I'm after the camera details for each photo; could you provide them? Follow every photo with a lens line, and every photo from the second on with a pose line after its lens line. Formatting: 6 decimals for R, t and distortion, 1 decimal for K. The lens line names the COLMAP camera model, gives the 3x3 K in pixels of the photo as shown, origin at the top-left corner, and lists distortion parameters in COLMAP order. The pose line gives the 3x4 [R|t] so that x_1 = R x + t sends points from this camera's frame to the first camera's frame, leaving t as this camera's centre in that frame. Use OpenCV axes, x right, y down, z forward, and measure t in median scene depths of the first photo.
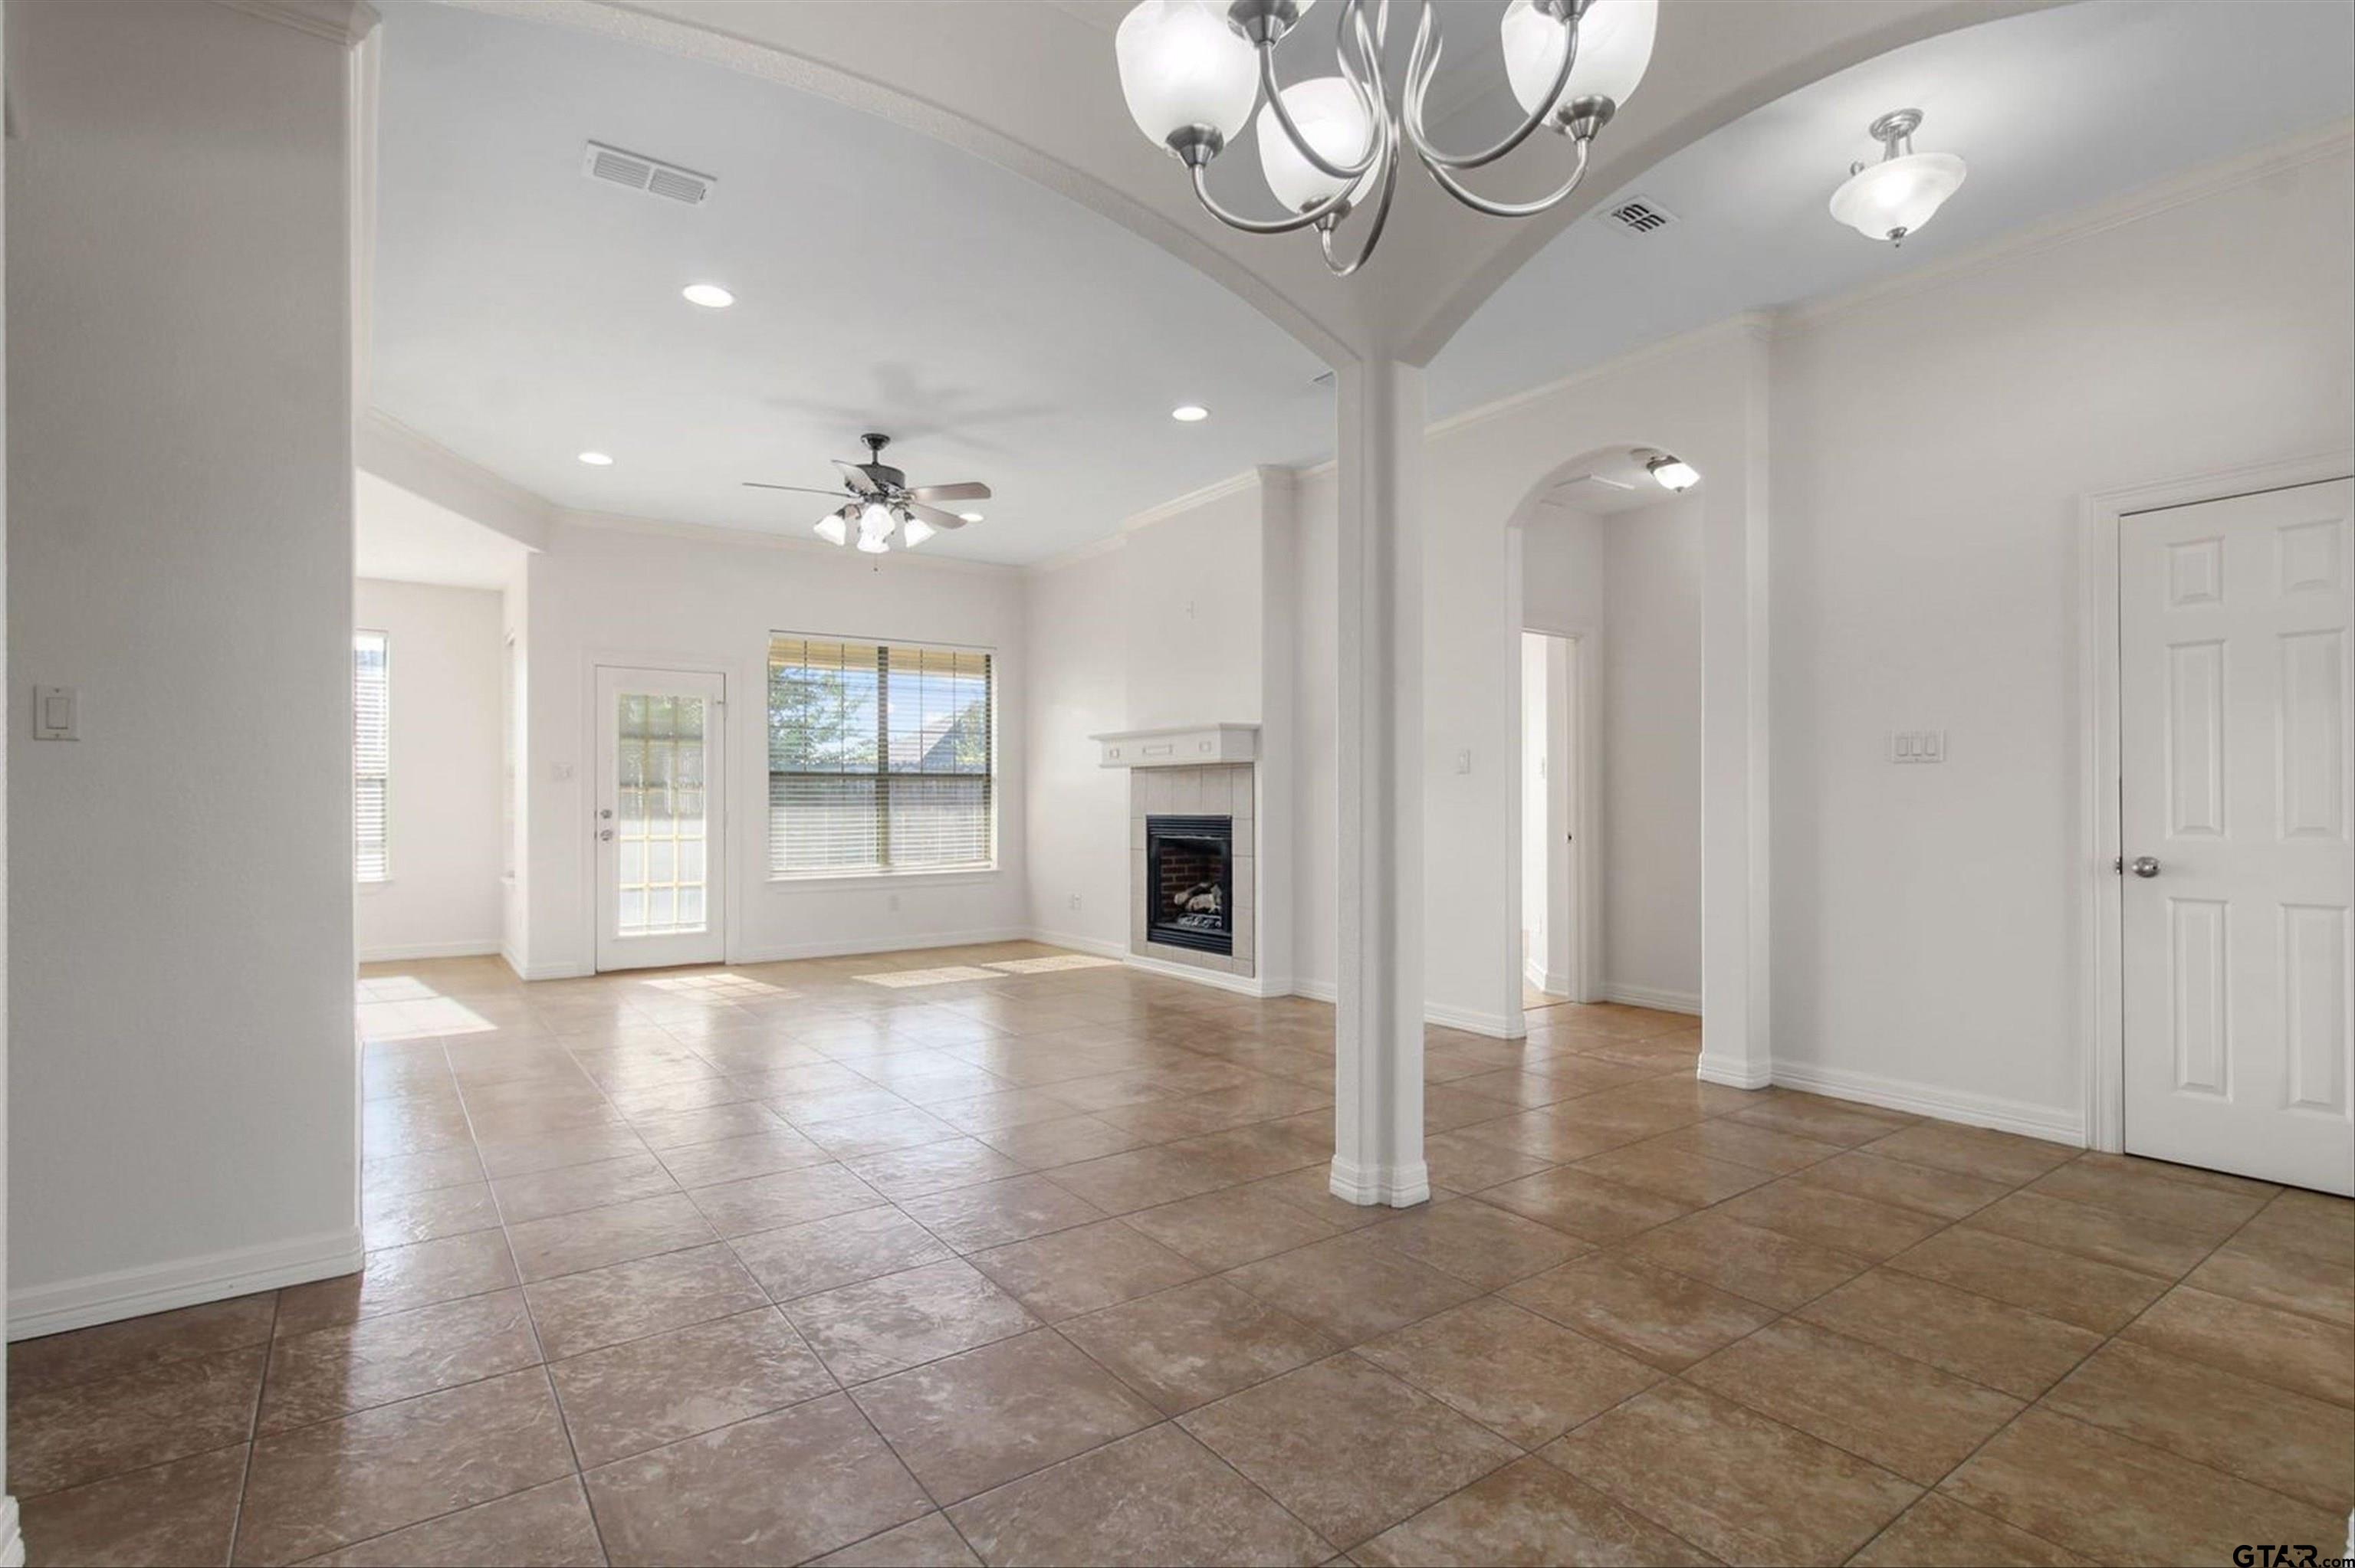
lens RADIAL K [[1132.7, 0, 1177.5], [0, 1132.7, 784.0], [0, 0, 1]] dist [0.013228, -0.000410]
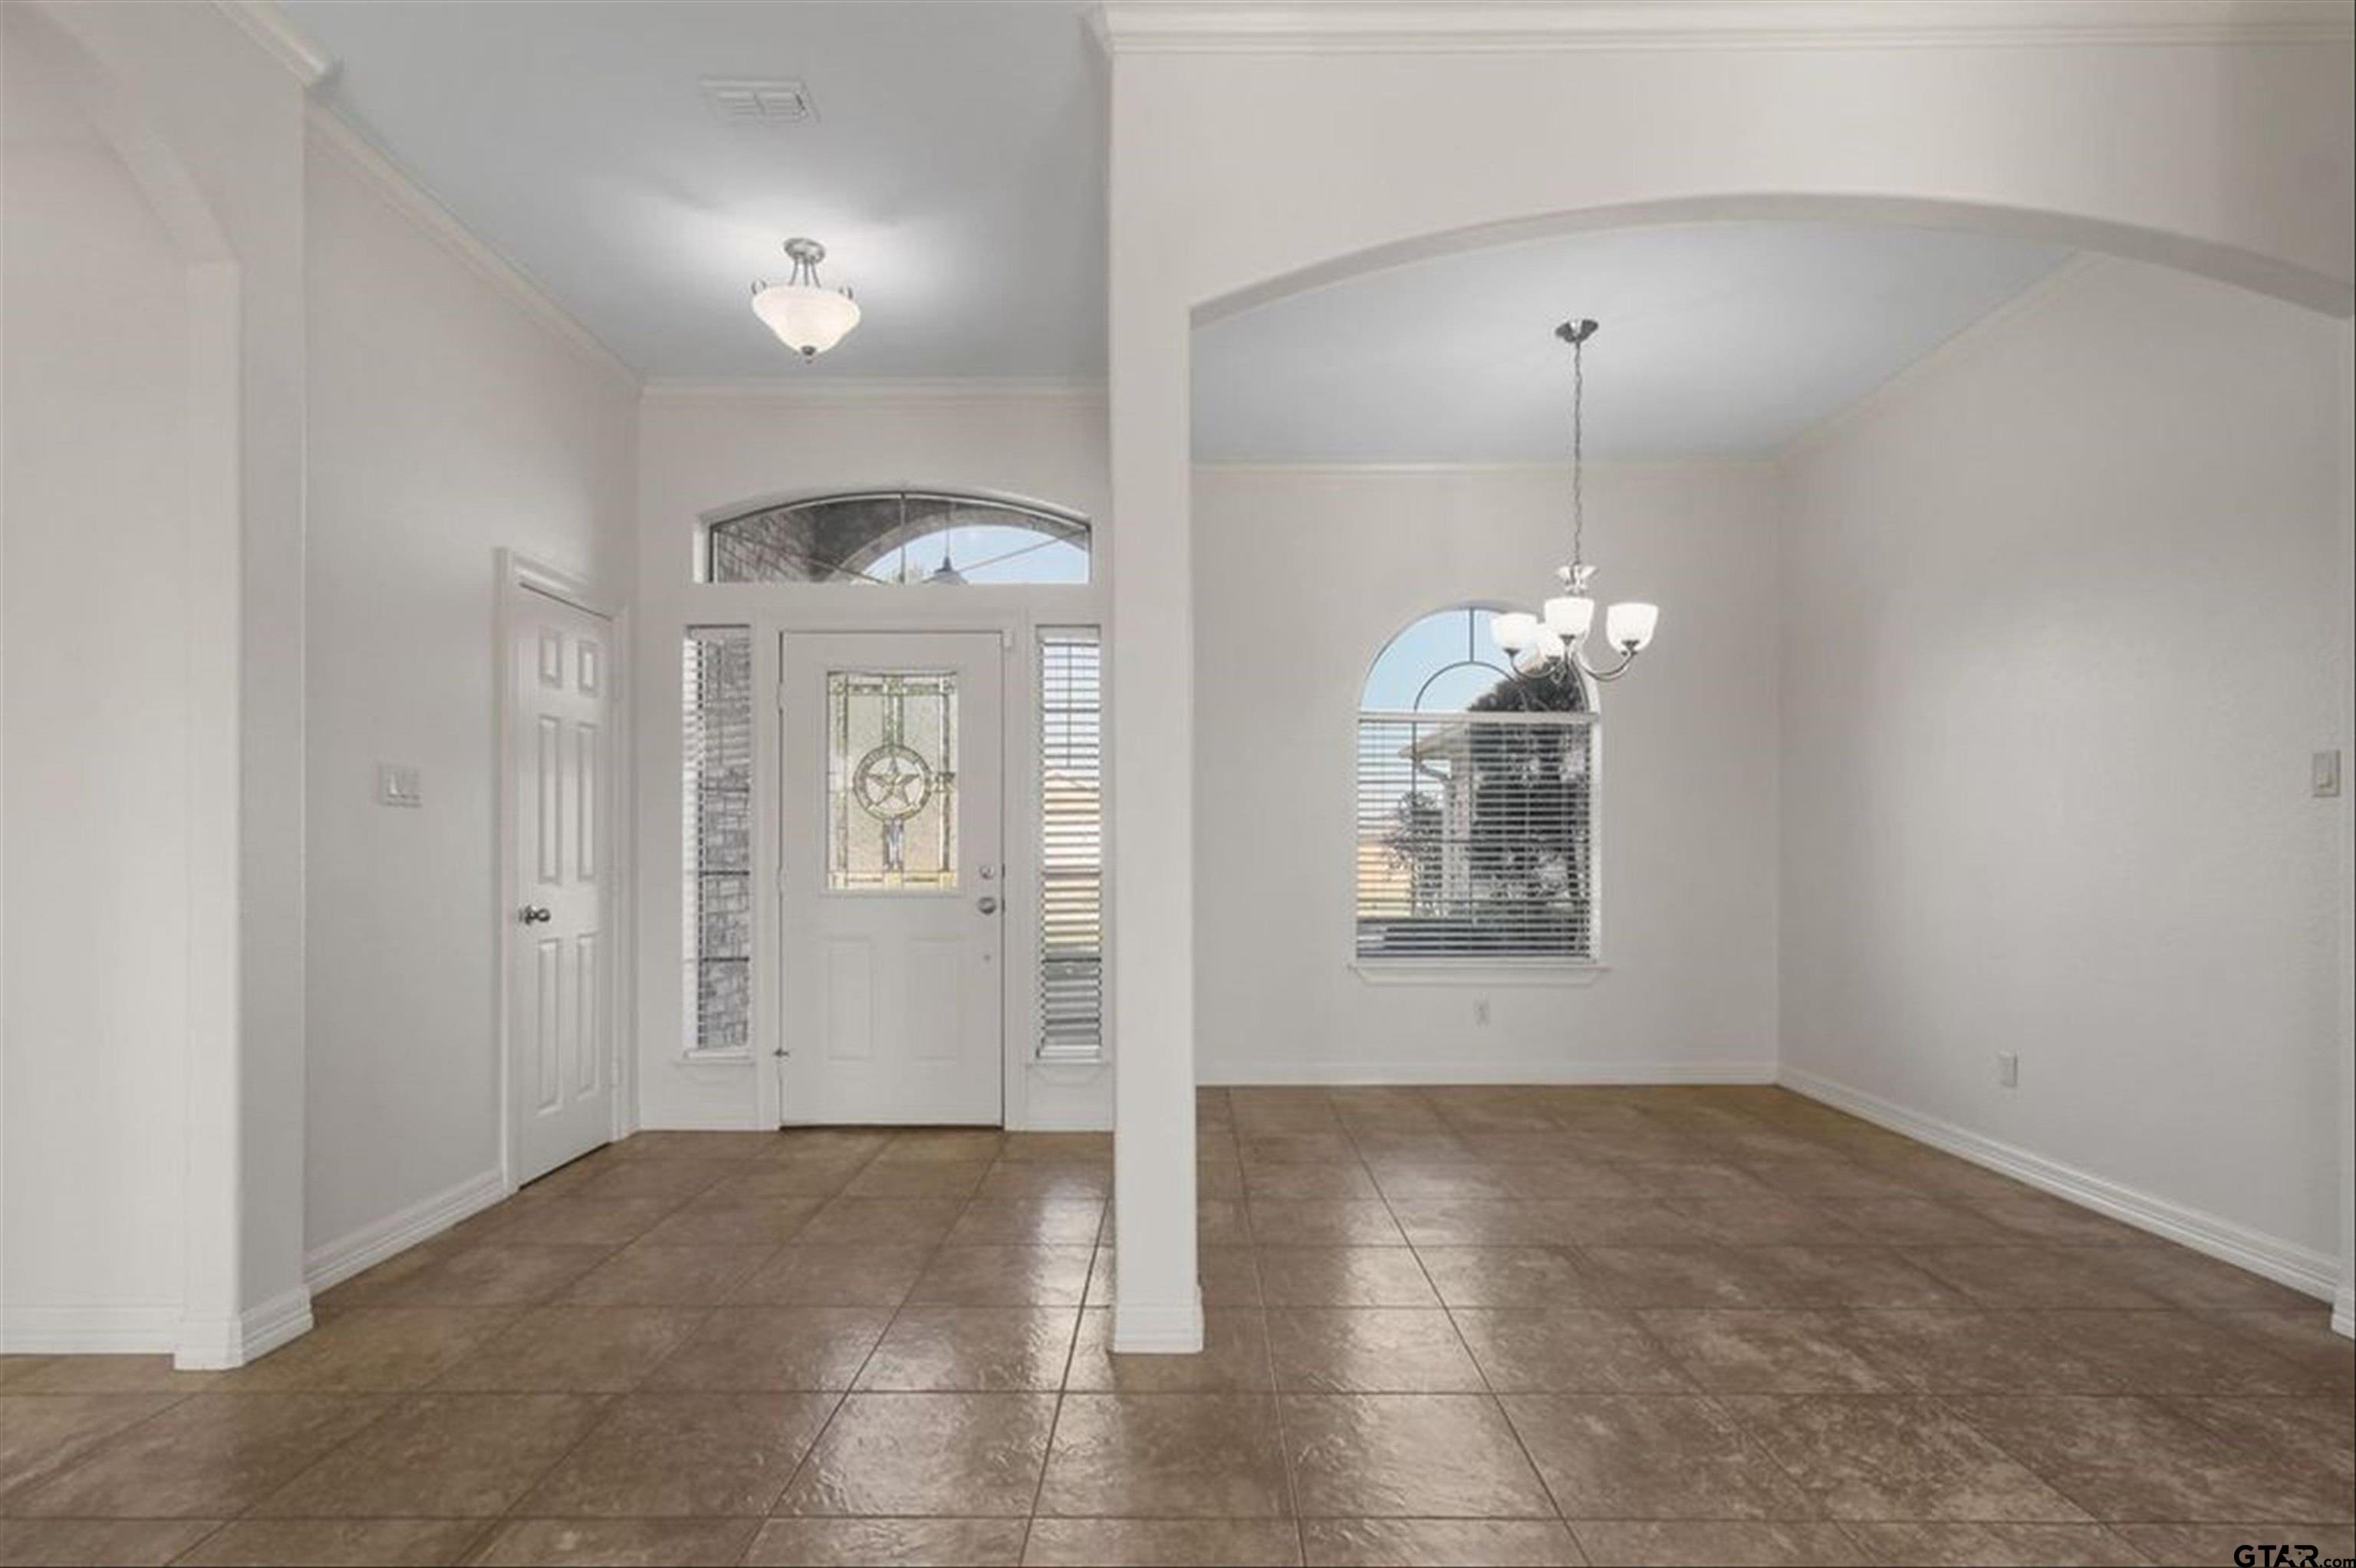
lens RADIAL K [[1132.6, 0, 1180.3], [0, 1132.6, 859.3], [0, 0, 1]] dist [0.015256, 0.000041]
pose [[-0.807808, -0.001340, 0.589444, -0.381773], [-0.005799, 0.999967, -0.005675, 0.027203], [-0.589417, -0.008002, -0.807789, 1.967483]]
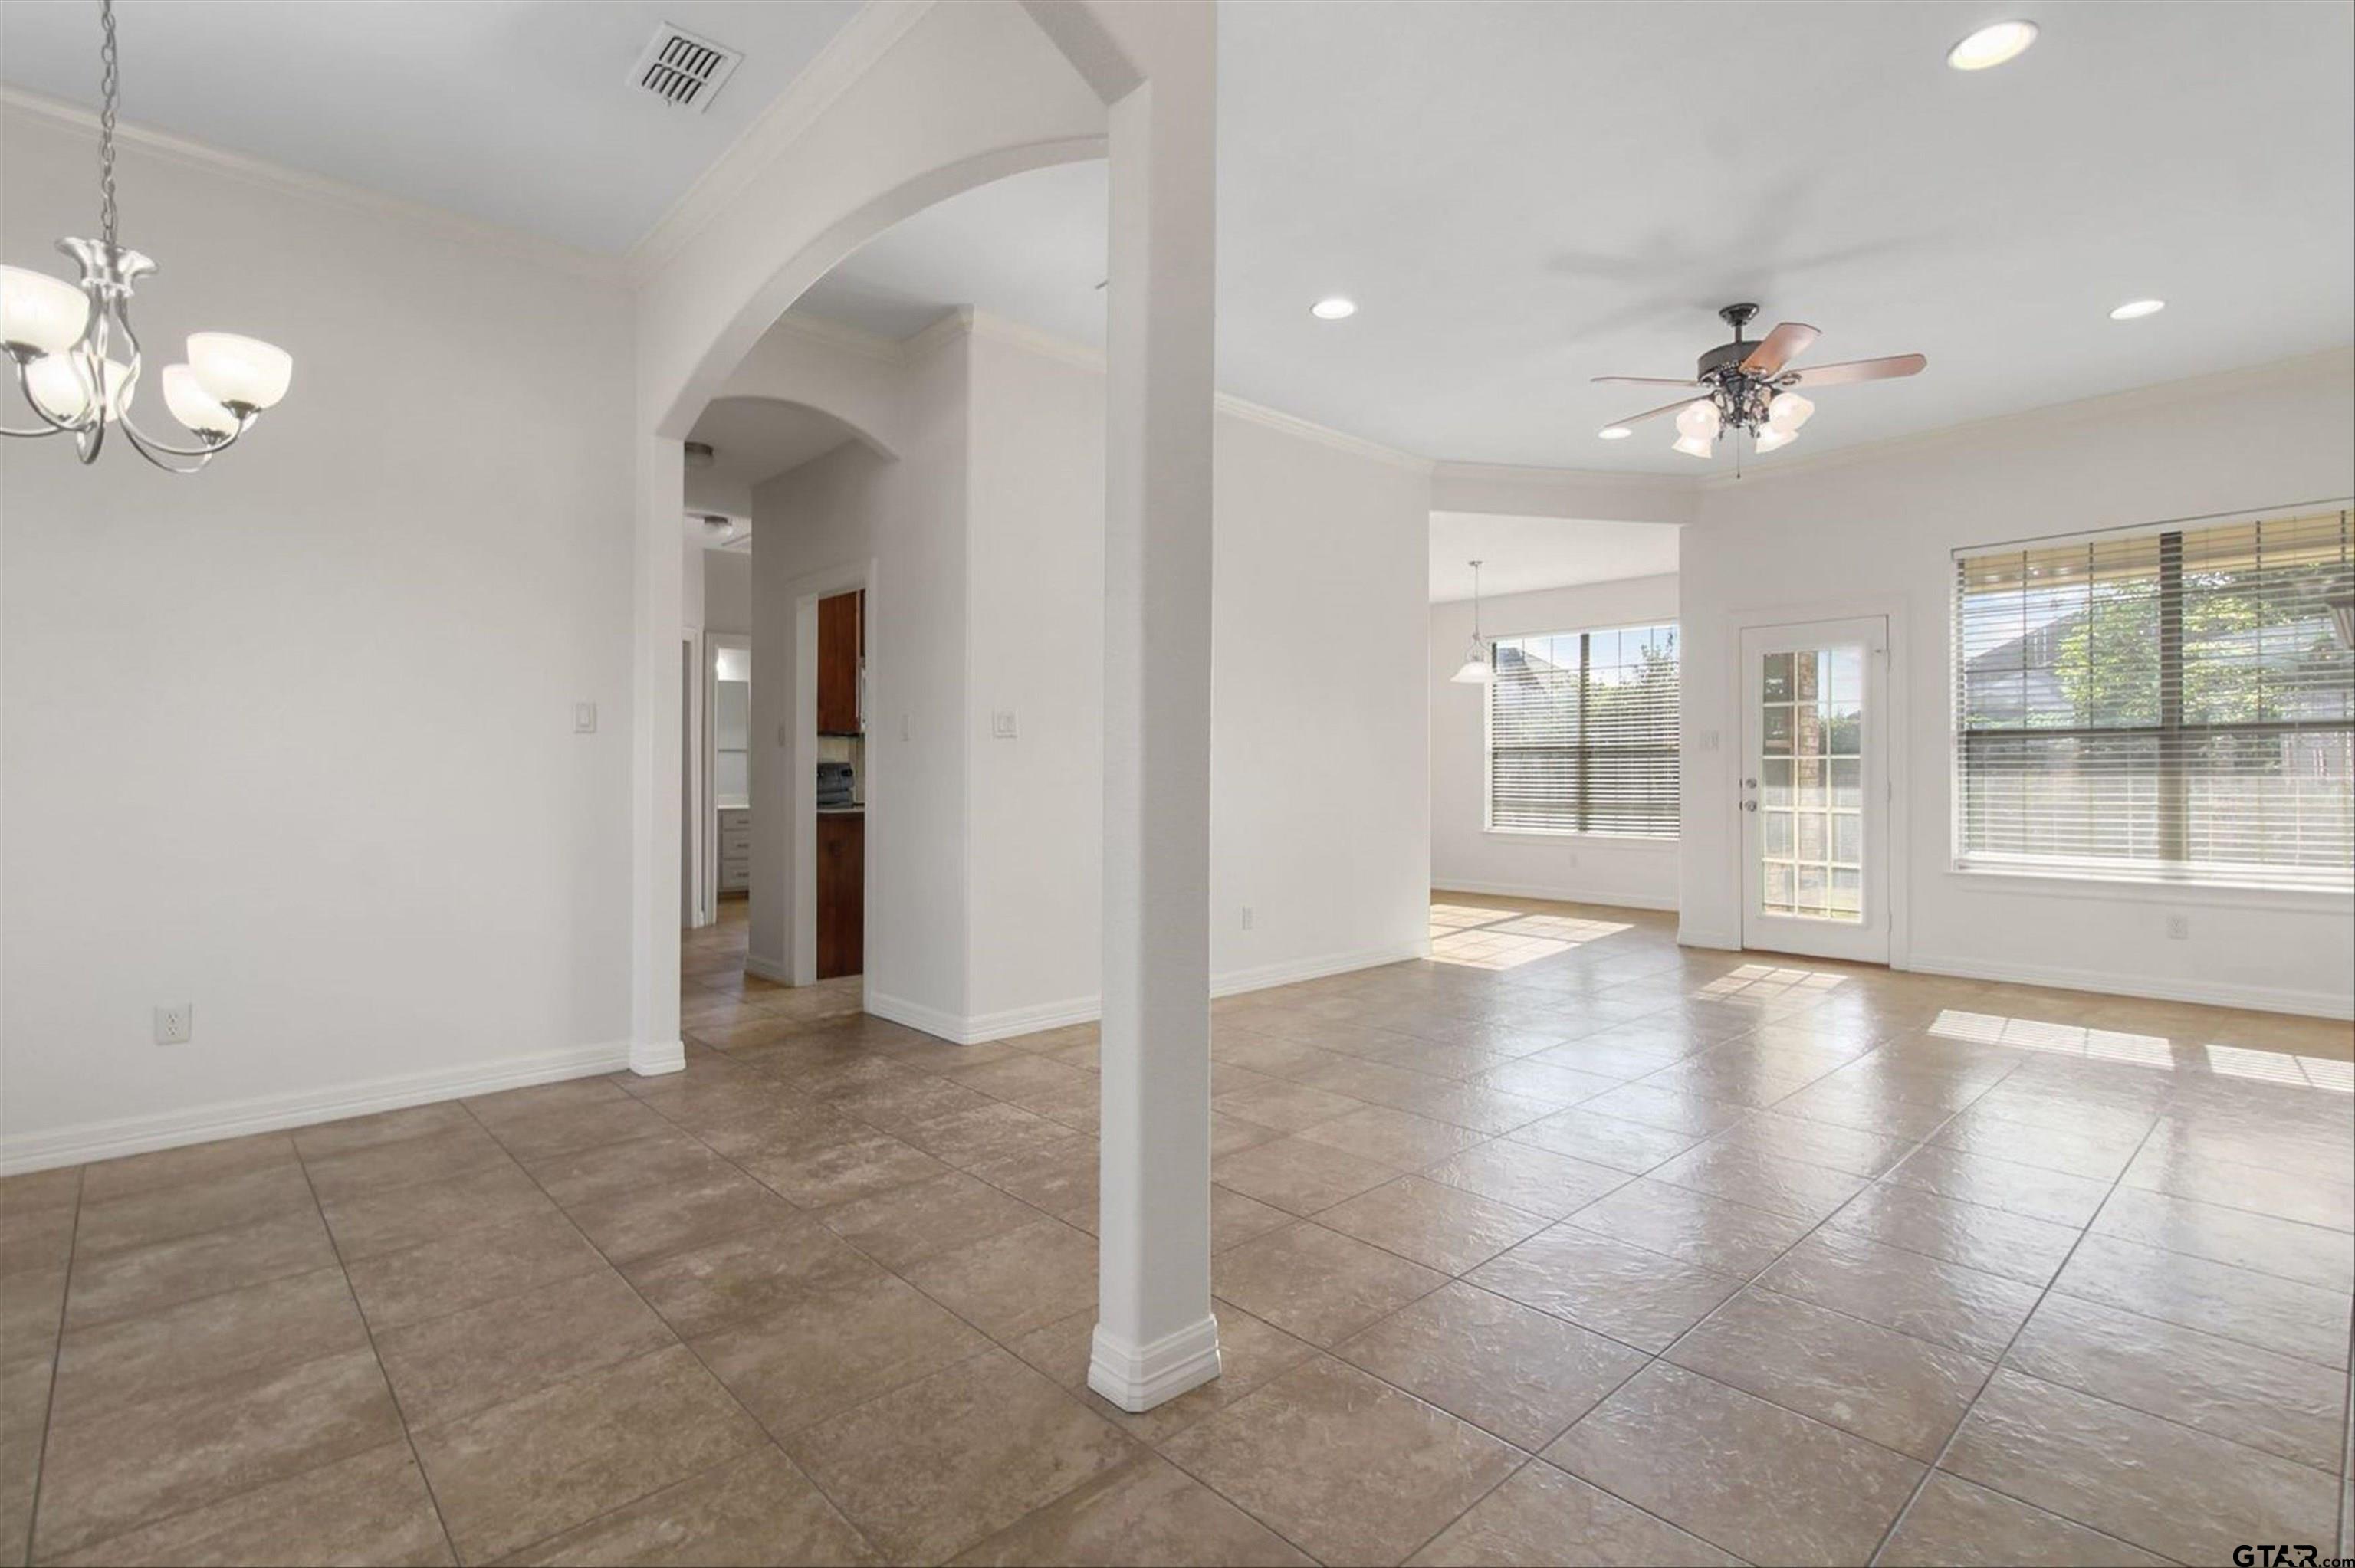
lens RADIAL K [[1105.4, 0, 1181.3], [0, 1105.4, 748.3], [0, 0, 1]] dist [-0.001162, 0.000094]
pose [[0.119599, -0.023269, -0.992550, 0.969738], [0.017413, 0.999621, -0.021337, 0.022744], [0.992670, -0.014731, 0.119959, 1.123641]]
